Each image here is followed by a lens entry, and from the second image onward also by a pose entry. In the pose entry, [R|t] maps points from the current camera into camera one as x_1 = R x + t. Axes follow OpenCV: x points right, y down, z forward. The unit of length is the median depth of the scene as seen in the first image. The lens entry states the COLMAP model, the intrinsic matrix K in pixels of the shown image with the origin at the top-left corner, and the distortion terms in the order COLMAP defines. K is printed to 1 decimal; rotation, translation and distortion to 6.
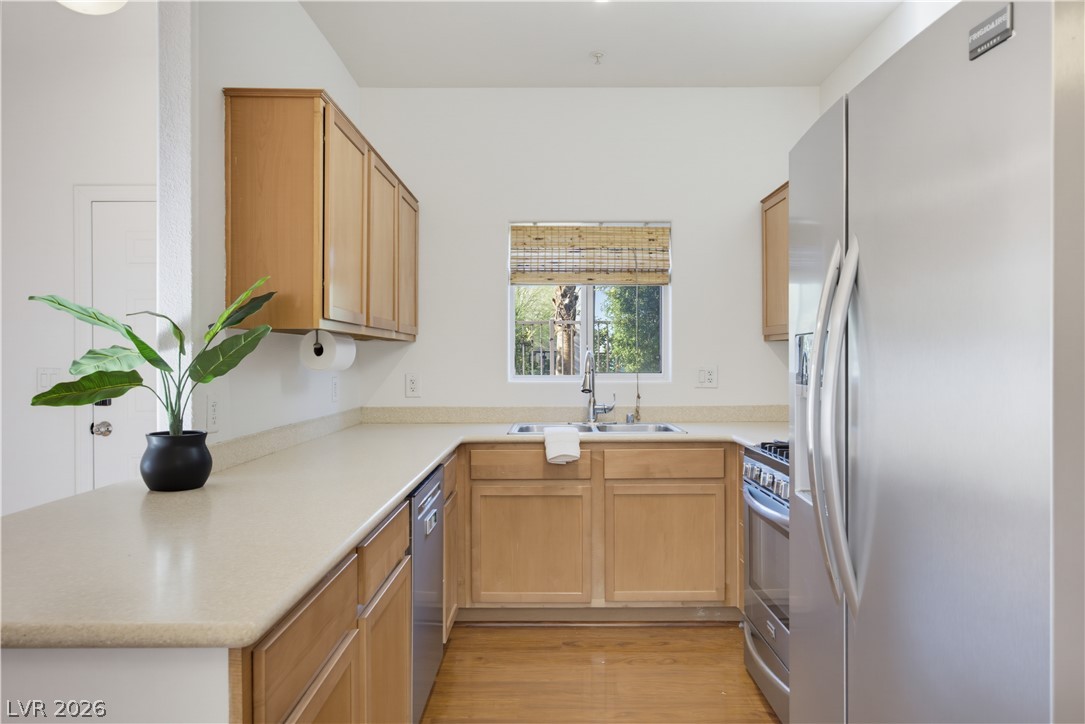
lens RADIAL K [[714.0, 0, 555.7], [0, 714.0, 364.2], [0, 0, 1]] dist [-0.000918, 0.002304]
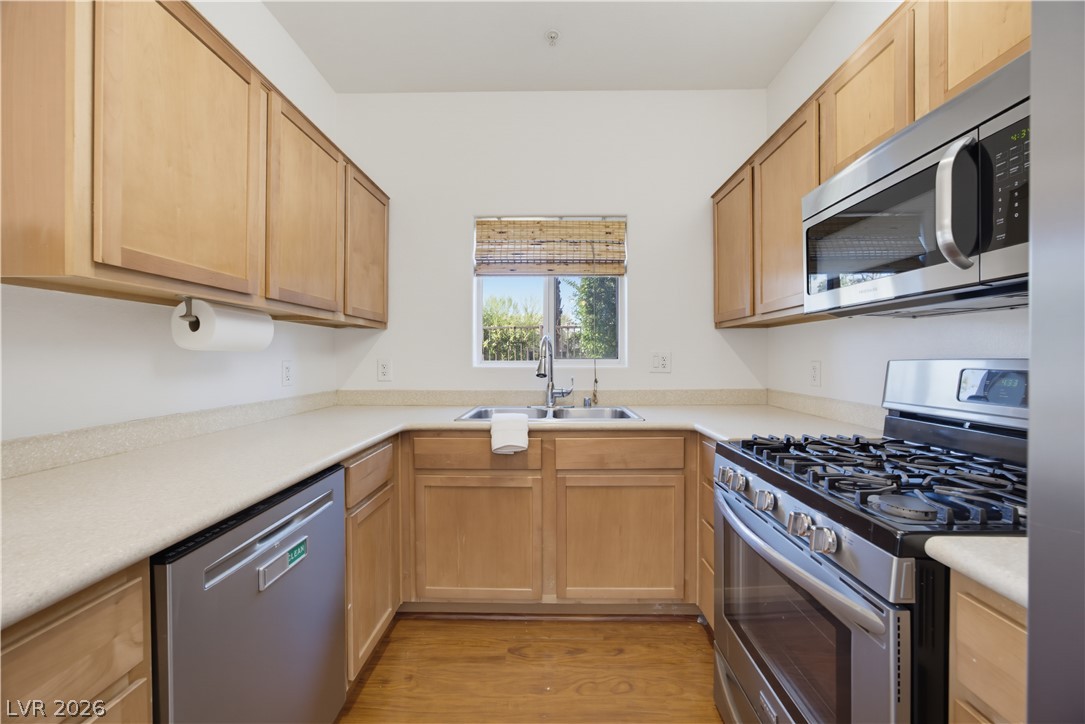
lens RADIAL K [[421.5, 0, 549.8], [0, 421.5, 359.8], [0, 0, 1]] dist [-0.039509, 0.017580]
pose [[0.999862, 0.001097, -0.016575, 0.060288], [-0.001111, 0.999999, -0.000874, 0.015247], [0.016574, 0.000892, 0.999862, 0.391761]]
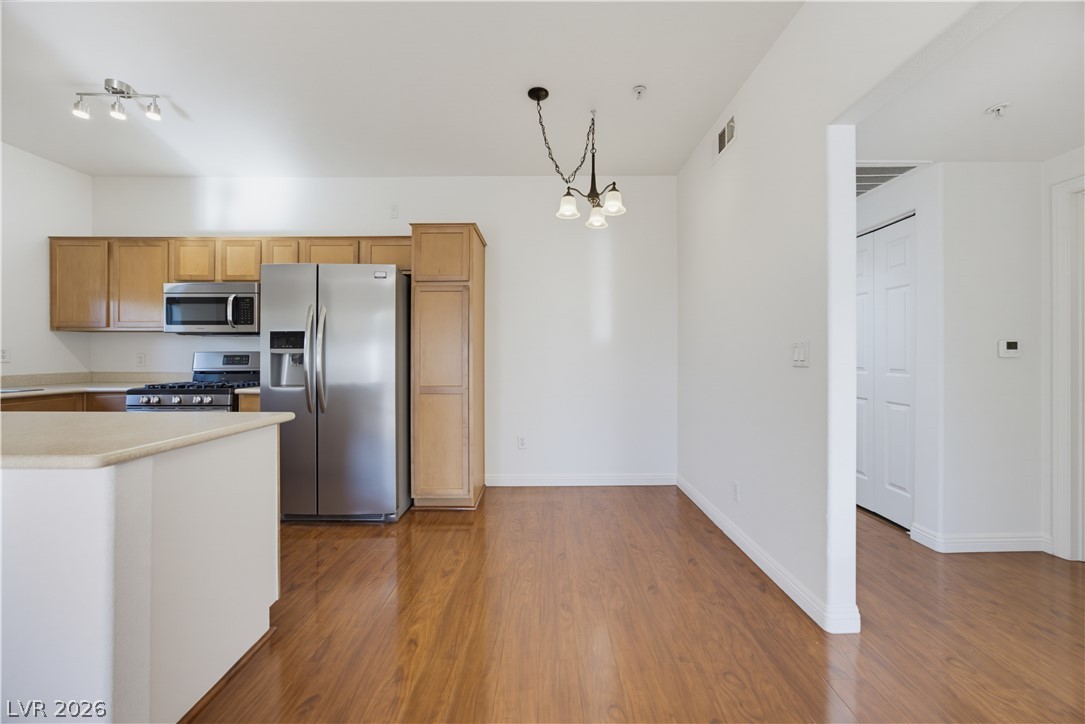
lens RADIAL K [[419.3, 0, 546.9], [0, 419.3, 353.4], [0, 0, 1]] dist [-0.023403, 0.008053]
pose [[-0.005598, 0.007052, 0.999959, -0.601273], [0.007154, 0.999950, -0.007012, 0.030121], [-0.999959, 0.007115, -0.005648, -0.039288]]
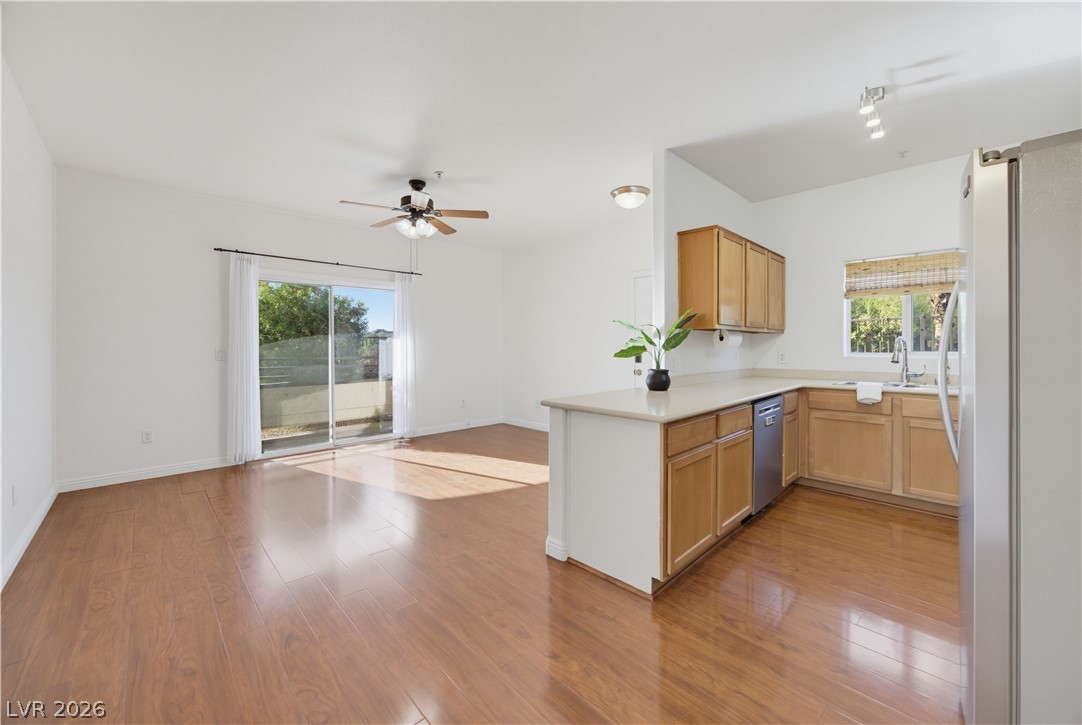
lens RADIAL K [[426.5, 0, 540.5], [0, 426.5, 346.6], [0, 0, 1]] dist [-0.025842, 0.008847]
pose [[0.692655, 0.002189, -0.721265, 0.162807], [-0.006161, 0.999977, -0.002882, 0.009835], [0.721242, 0.006440, 0.692653, -0.218239]]
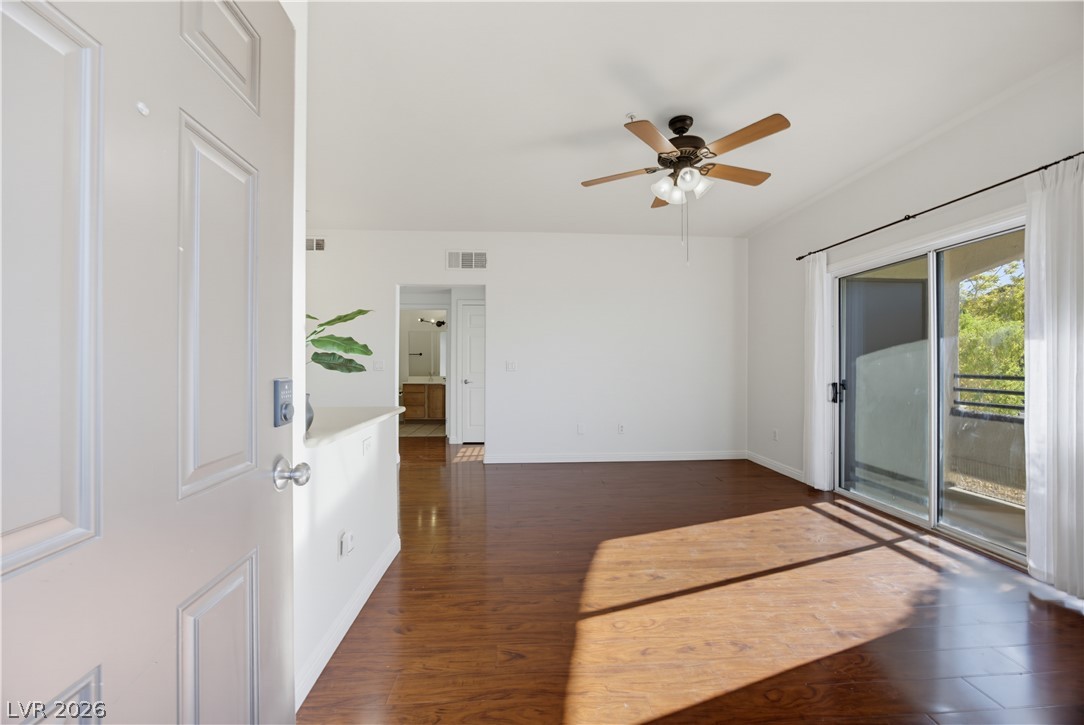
lens RADIAL K [[418.9, 0, 546.4], [0, 418.9, 353.9], [0, 0, 1]] dist [-0.023403, 0.008053]
pose [[-0.997736, 0.001662, -0.067234, -0.522574], [0.002522, 0.999916, -0.012716, 0.013494], [0.067207, -0.012857, -0.997656, 0.990544]]
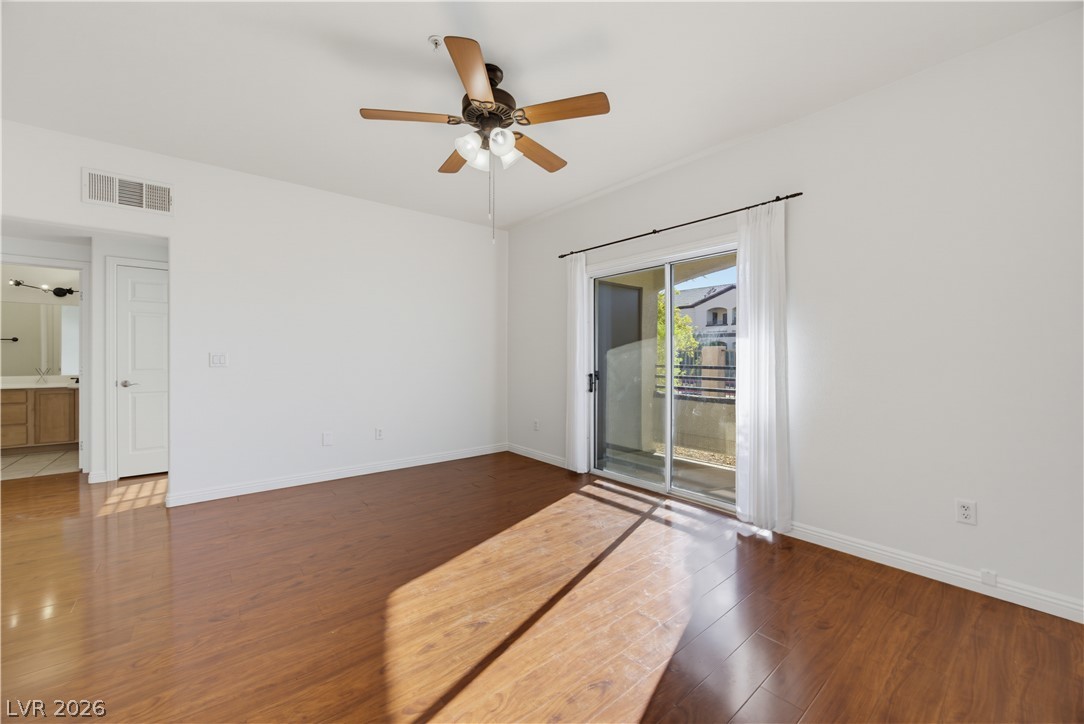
lens RADIAL K [[421.7, 0, 537.8], [0, 421.7, 353.4], [0, 0, 1]] dist [-0.027667, 0.008692]
pose [[-0.774598, 0.001030, -0.632453, -0.467931], [-0.003635, 0.999975, 0.006081, 0.011188], [0.632444, 0.007009, -0.774575, 0.808378]]
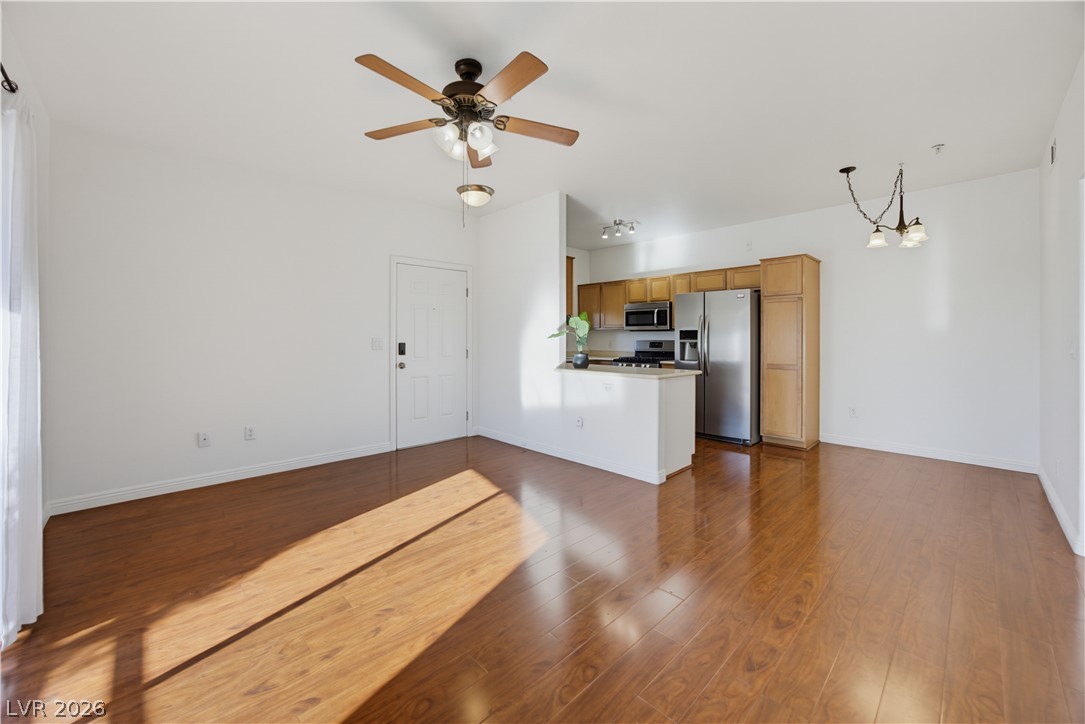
lens RADIAL K [[423.8, 0, 543.8], [0, 423.8, 336.7], [0, 0, 1]] dist [-0.025780, 0.008306]
pose [[0.718544, 0.004414, 0.695468, -1.159548], [0.002289, 0.999959, -0.008711, 0.013839], [-0.695478, 0.007851, 0.718504, -0.244615]]
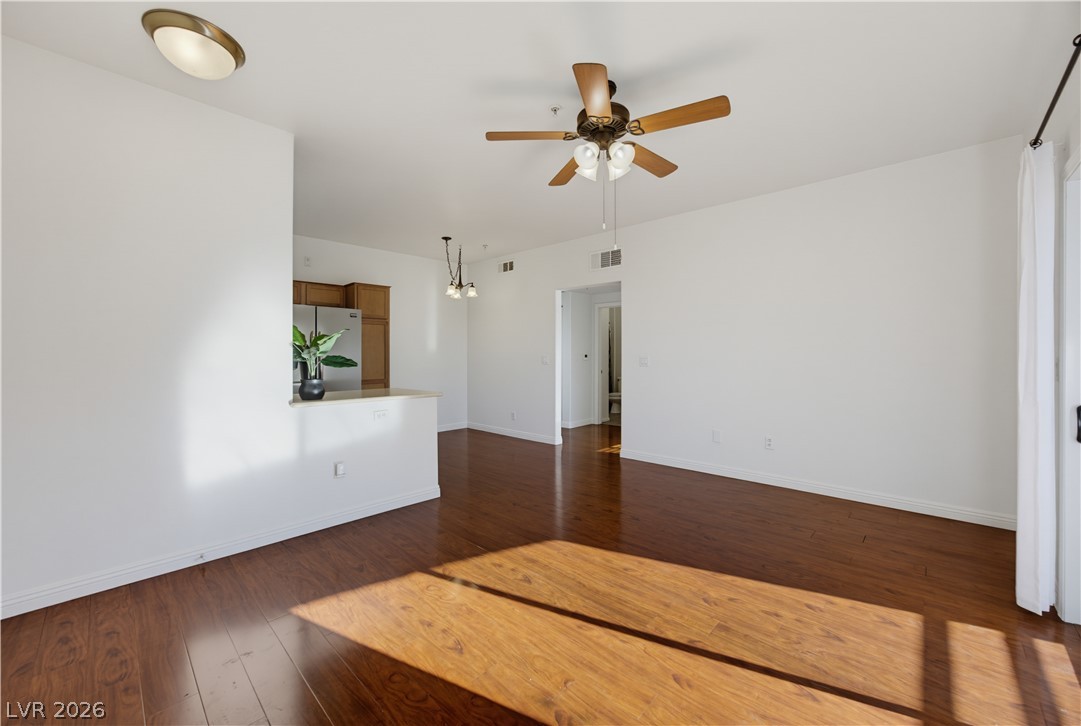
lens RADIAL K [[426.1, 0, 540.0], [0, 426.1, 347.1], [0, 0, 1]] dist [-0.025842, 0.008847]
pose [[-0.727389, 0.017622, 0.685999, -1.172164], [0.010505, 0.999839, -0.014545, 0.005846], [-0.686145, -0.003374, -0.727457, 0.820009]]
